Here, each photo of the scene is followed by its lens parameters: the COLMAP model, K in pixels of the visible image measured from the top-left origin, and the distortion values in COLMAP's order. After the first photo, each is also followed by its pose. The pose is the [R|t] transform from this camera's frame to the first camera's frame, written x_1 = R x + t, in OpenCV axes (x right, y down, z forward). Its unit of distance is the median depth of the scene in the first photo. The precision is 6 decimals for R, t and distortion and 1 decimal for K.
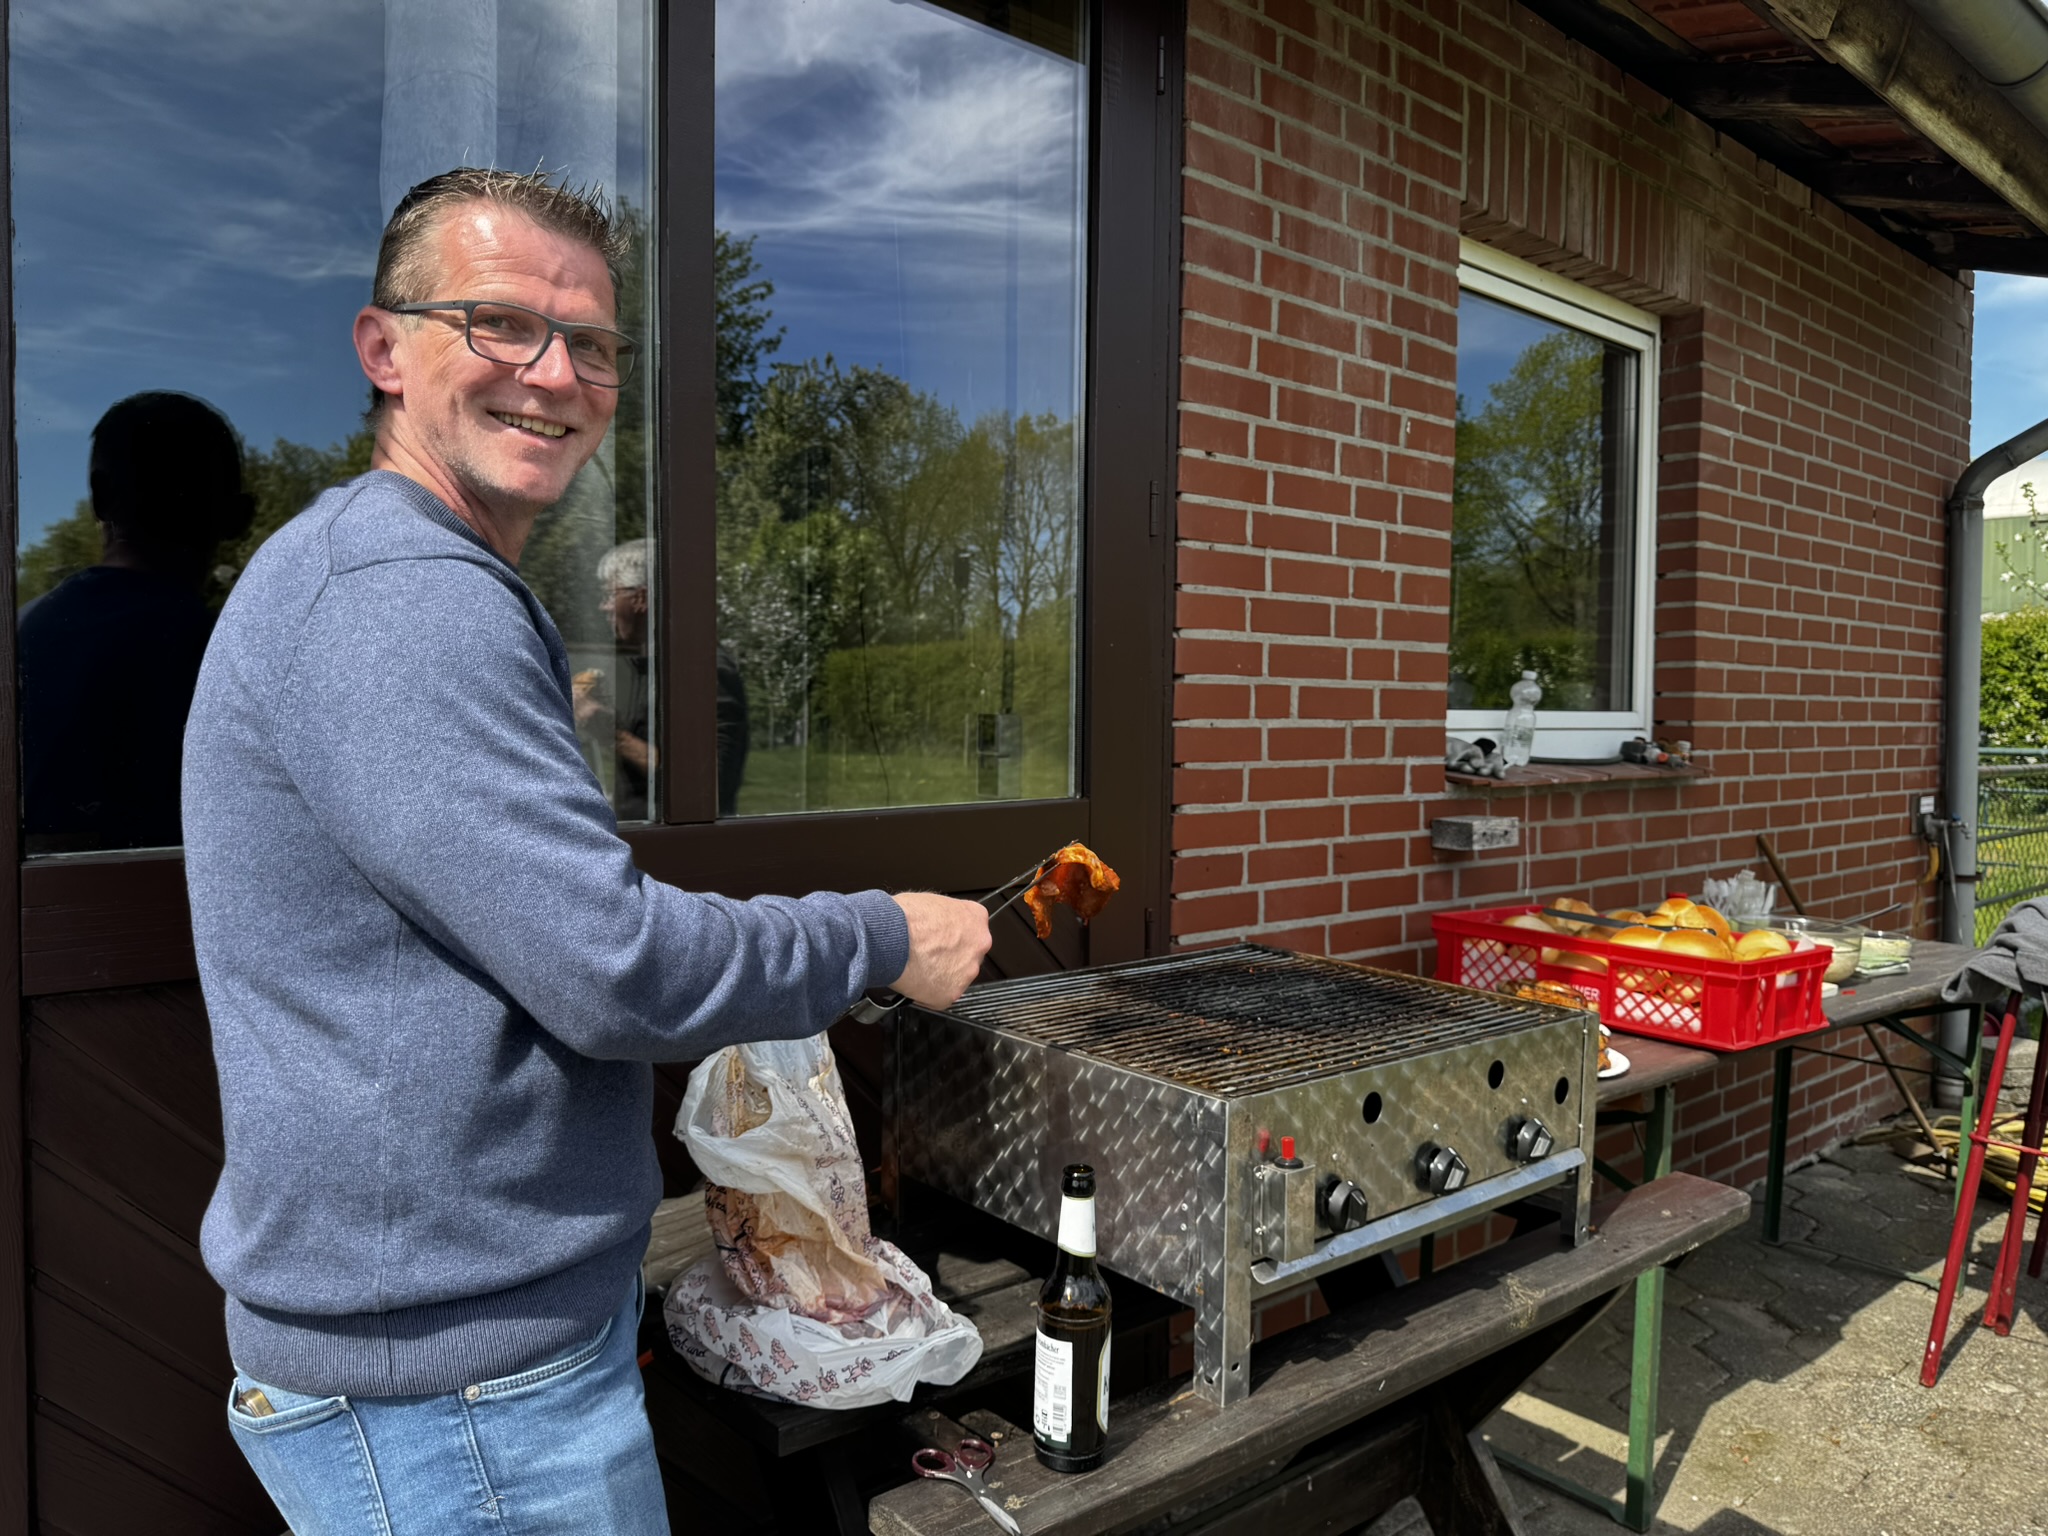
lens RADIAL K [[1528.4, 0, 1021.0], [0, 1528.4, 774.2], [0, 0, 1]] dist [-0.004322, -0.001319]
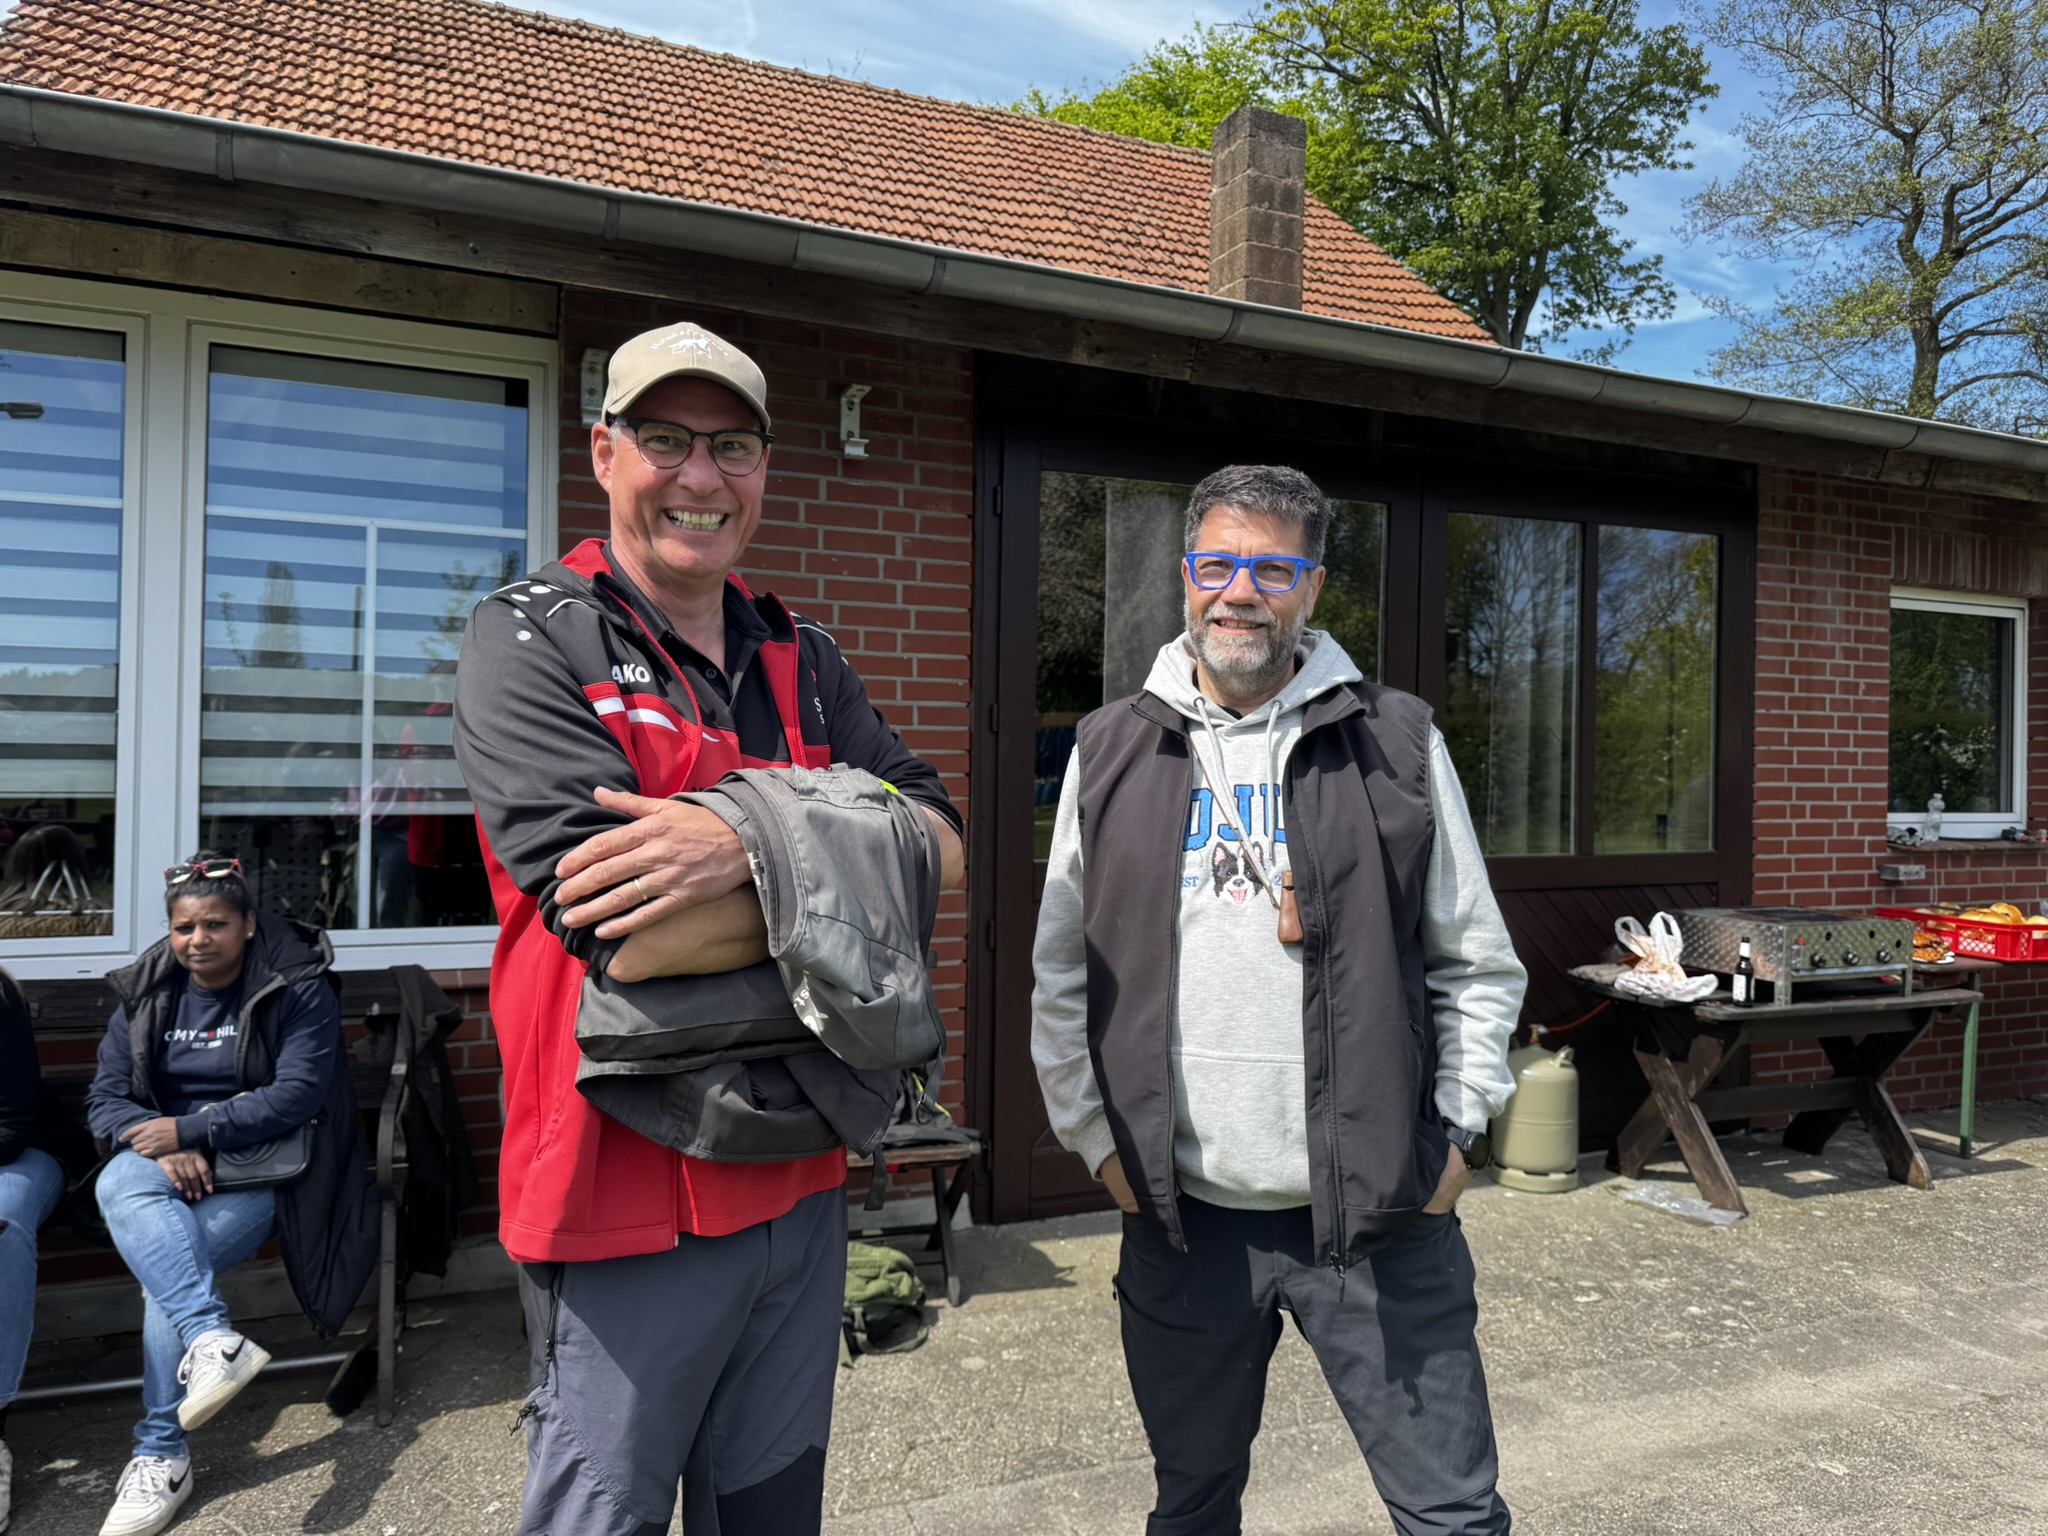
lens RADIAL K [[1528.4, 0, 1031.0], [0, 1528.4, 752.6], [0, 0, 1]] dist [-0.004322, -0.001319]
pose [[0.954056, 0.001610, -0.299624, -0.238193], [-0.017860, 0.998513, -0.051503, 0.003181], [0.299095, 0.054488, 0.952666, -1.481402]]
